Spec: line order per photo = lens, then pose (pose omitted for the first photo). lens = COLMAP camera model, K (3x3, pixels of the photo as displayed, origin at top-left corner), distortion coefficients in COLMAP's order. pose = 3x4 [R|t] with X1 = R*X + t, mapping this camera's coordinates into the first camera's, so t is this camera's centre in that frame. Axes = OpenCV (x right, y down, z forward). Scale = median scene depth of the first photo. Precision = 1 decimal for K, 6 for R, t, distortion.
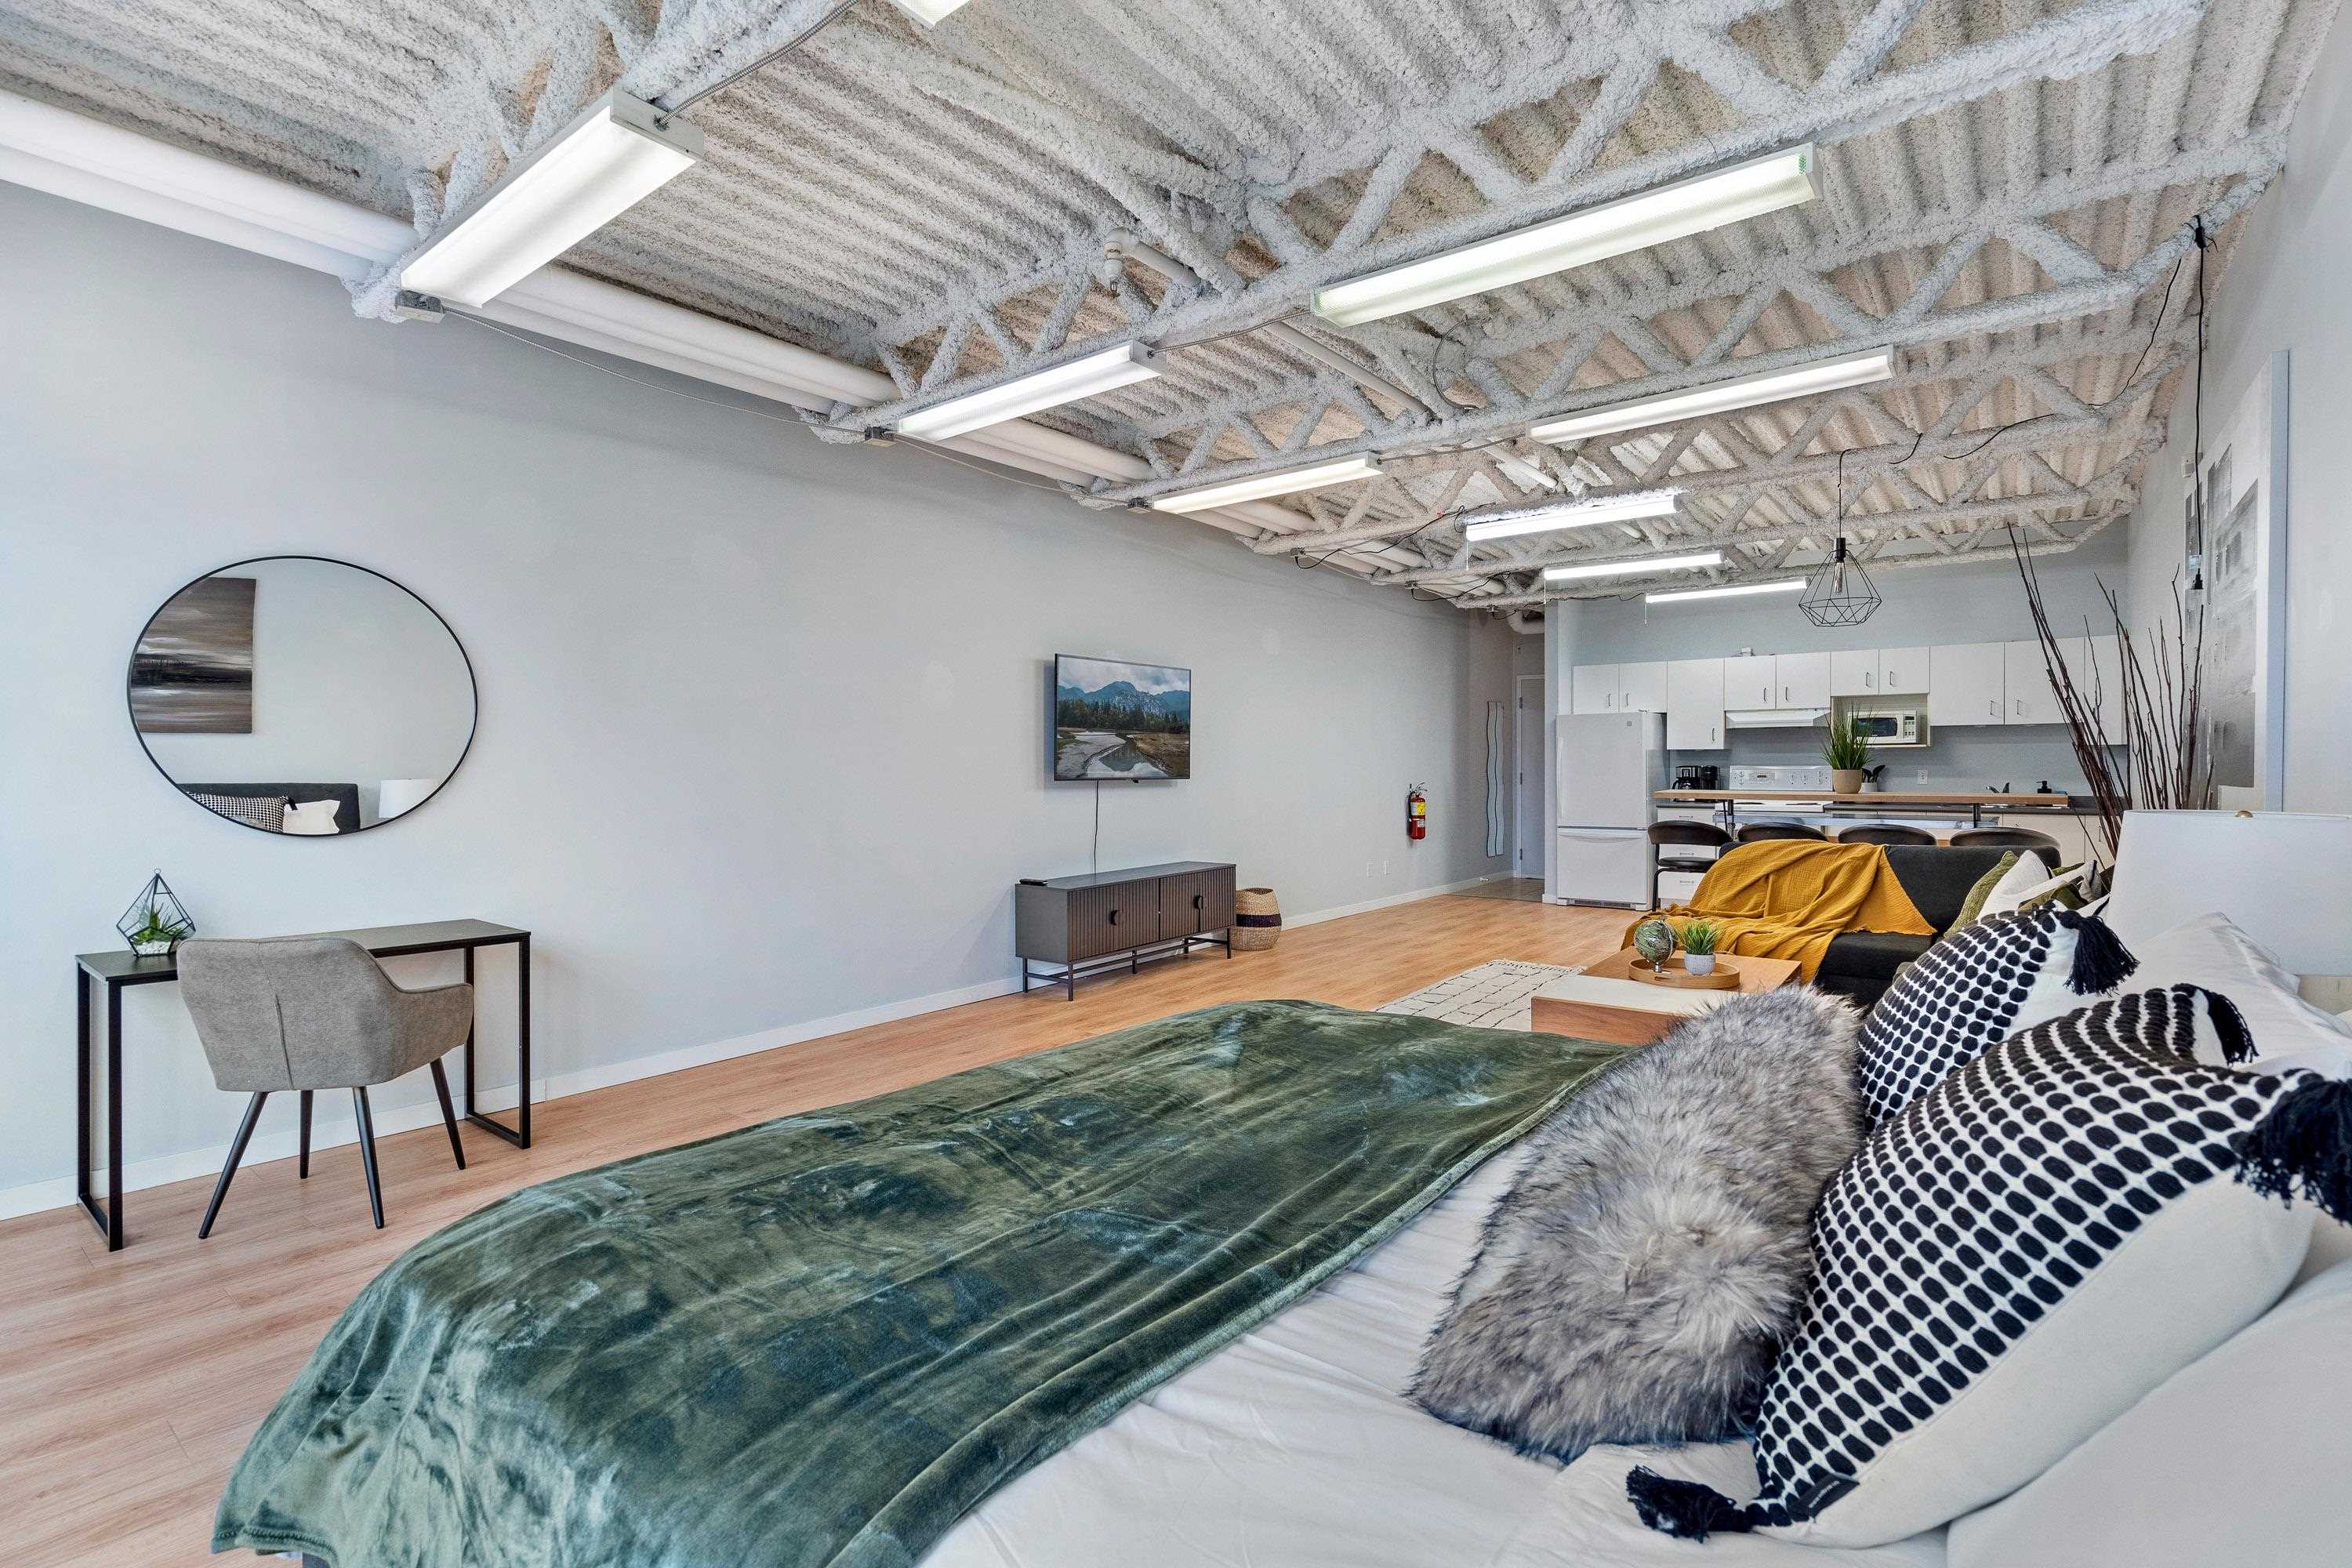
lens RADIAL K [[1075.3, 0, 1171.1], [0, 1075.3, 765.9], [0, 0, 1]] dist [0.001027, 0.000095]
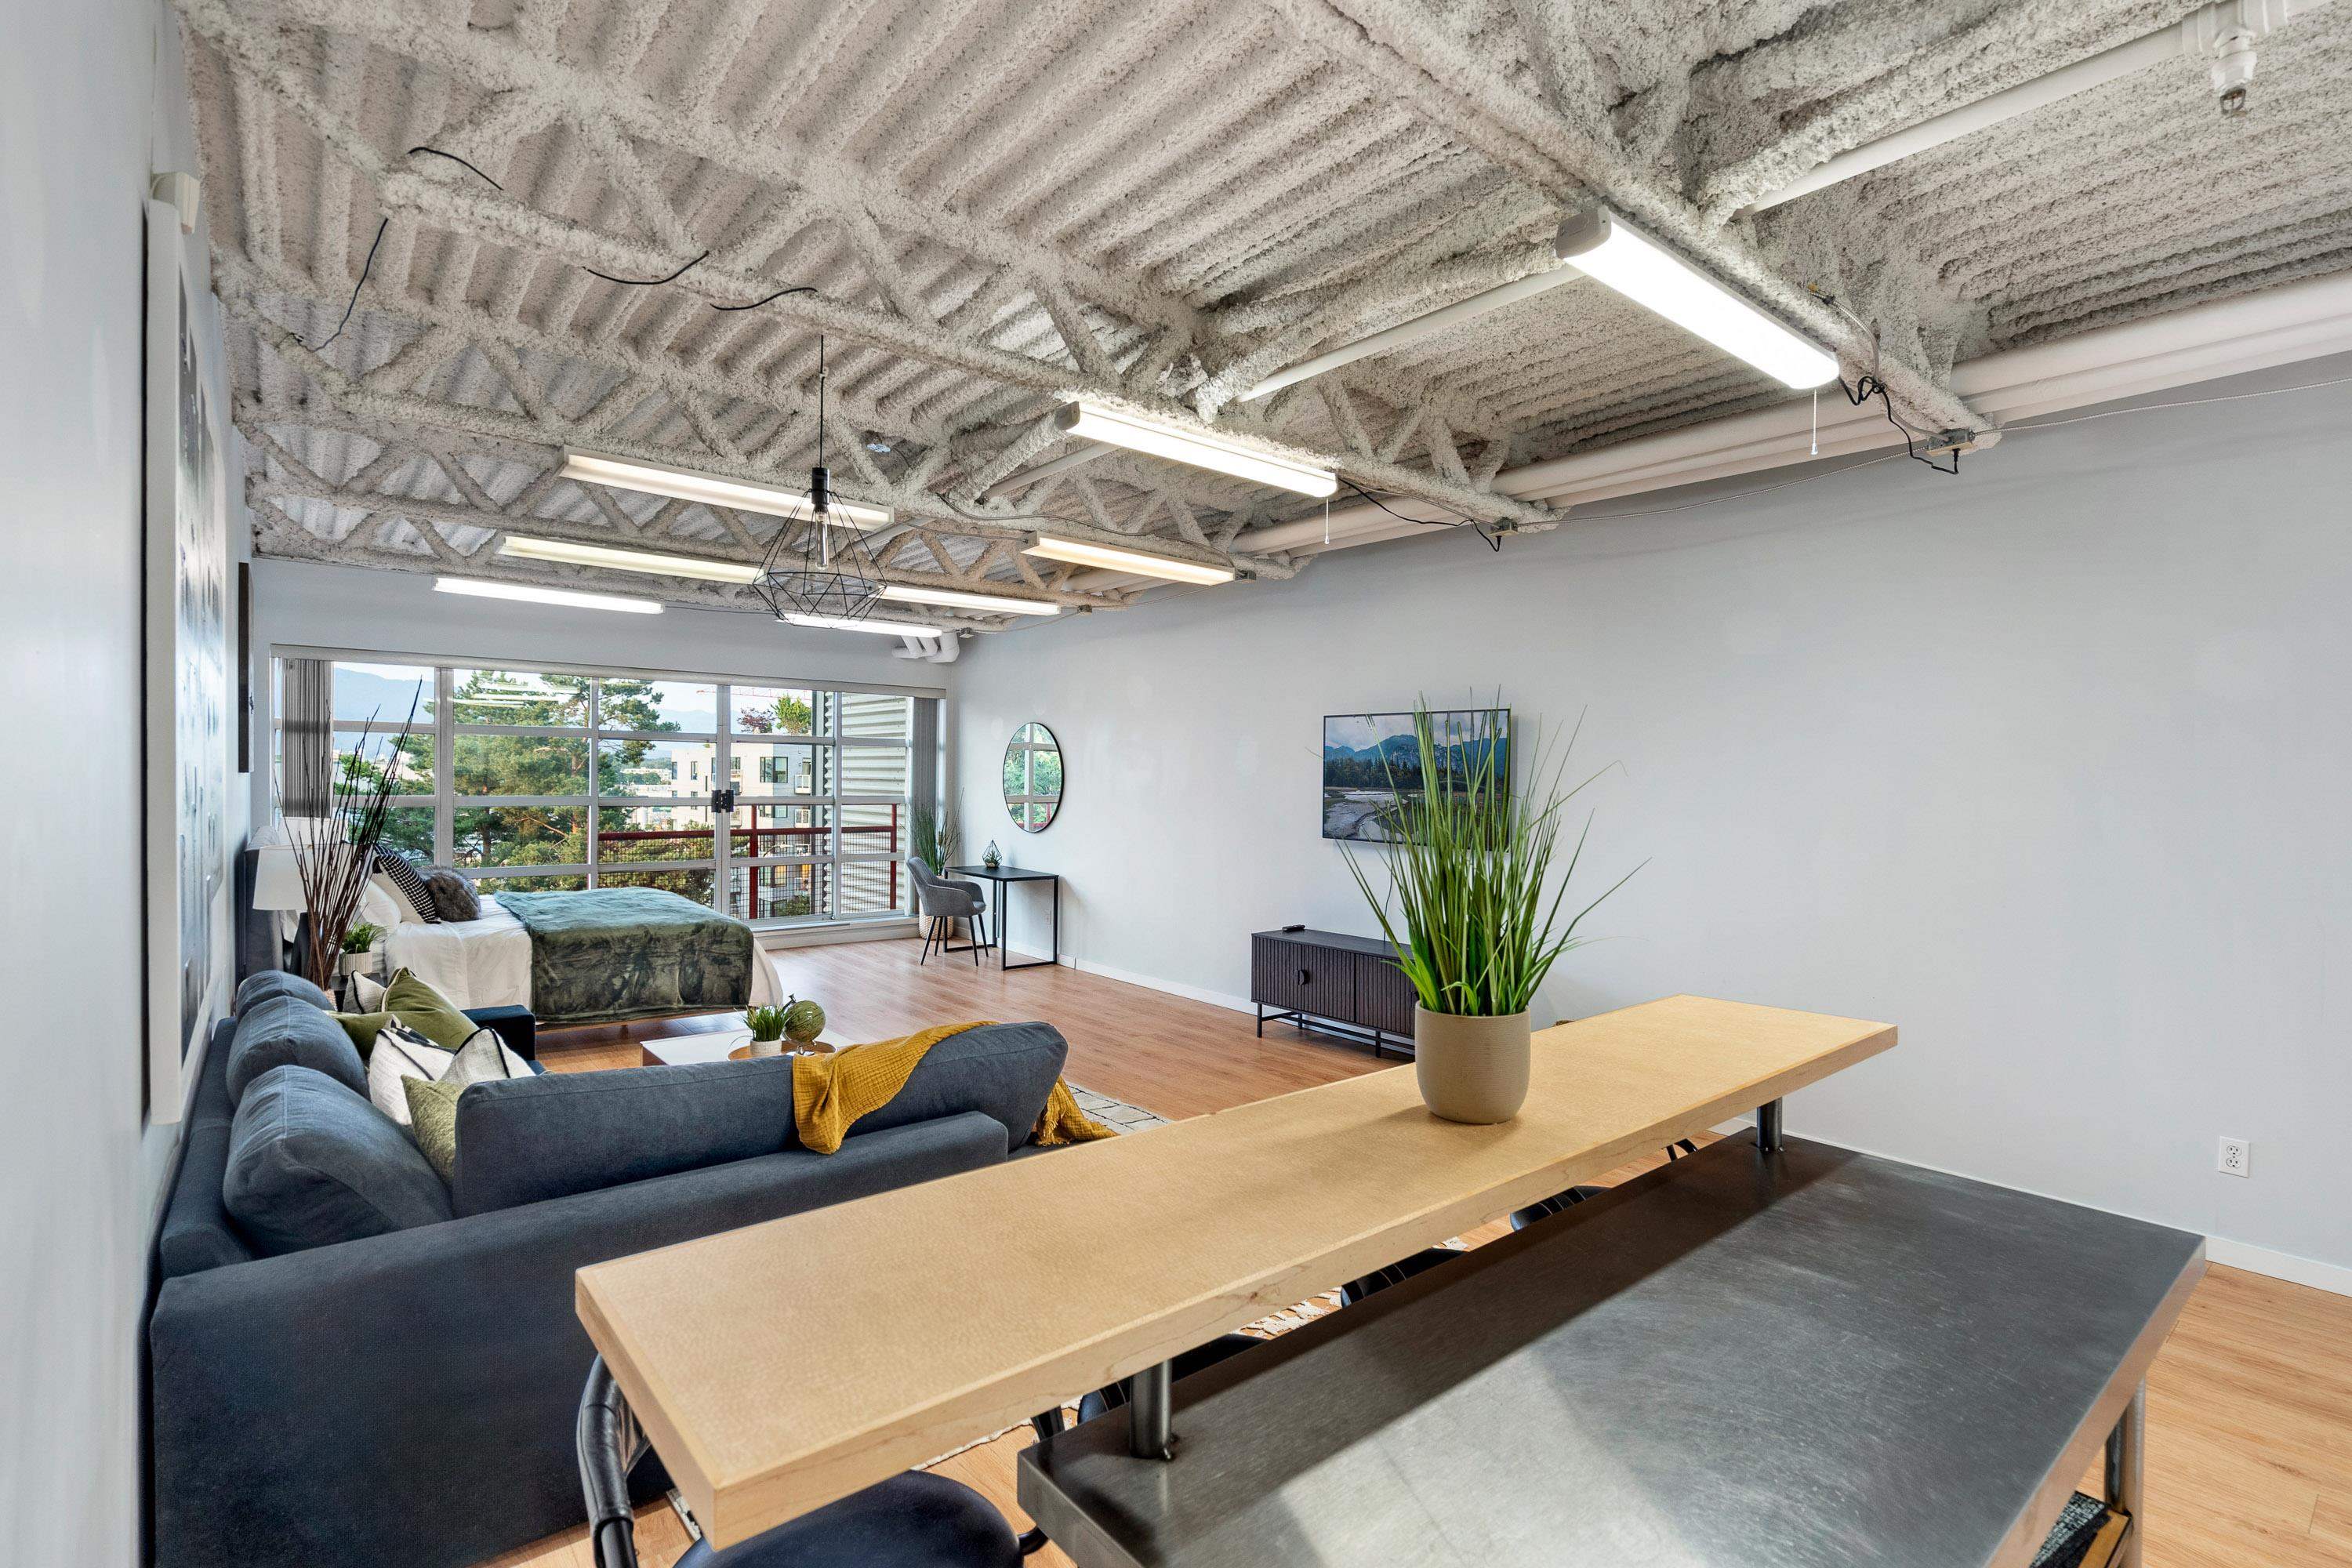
lens RADIAL K [[1082.5, 0, 1176.0], [0, 1082.5, 784.0], [0, 0, 1]] dist [-0.005144, 0.000754]
pose [[-0.222164, 0.007704, -0.974979, 0.792022], [-0.013035, 0.999856, 0.010870, -0.039944], [0.974922, 0.015123, -0.222032, 0.915323]]
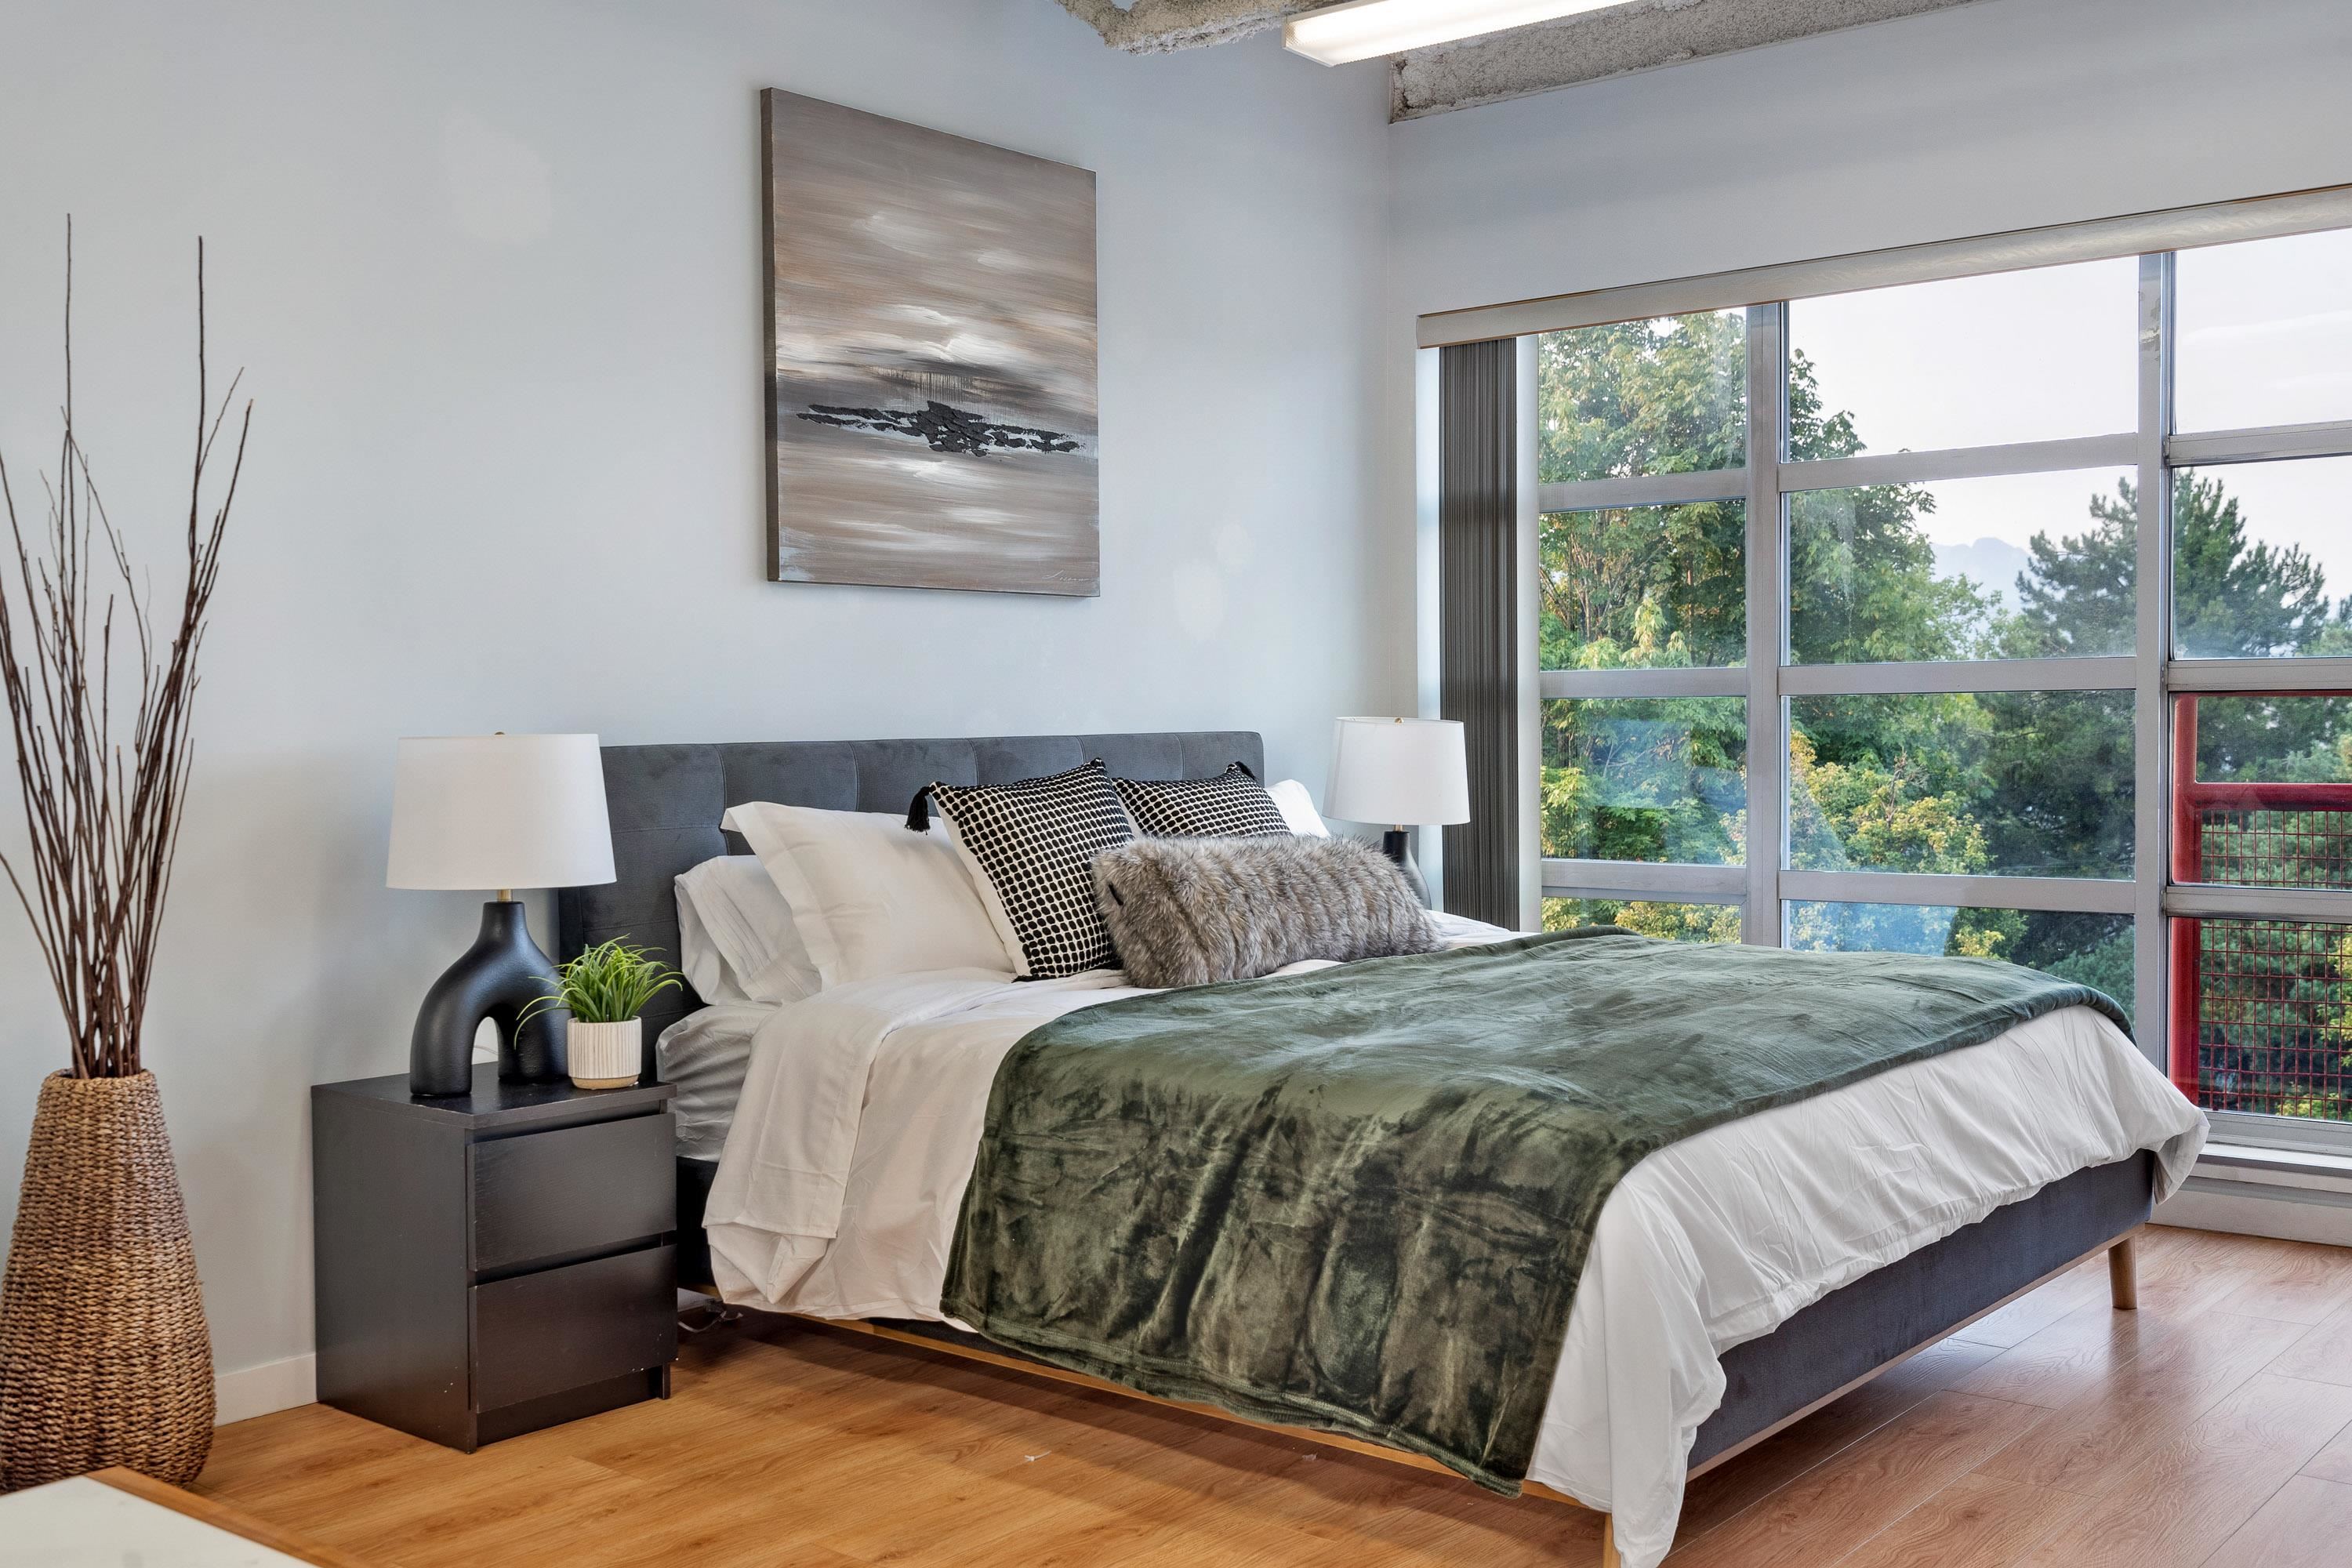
lens RADIAL K [[2361.7, 0, 1173.7], [0, 2361.7, 772.9], [0, 0, 1]] dist [0.016912, -0.018882]
pose [[-0.999579, 0.011953, 0.026430, 0.100666], [0.012560, 0.999658, 0.022925, 0.009090], [-0.026147, 0.023247, -0.999388, 0.824512]]
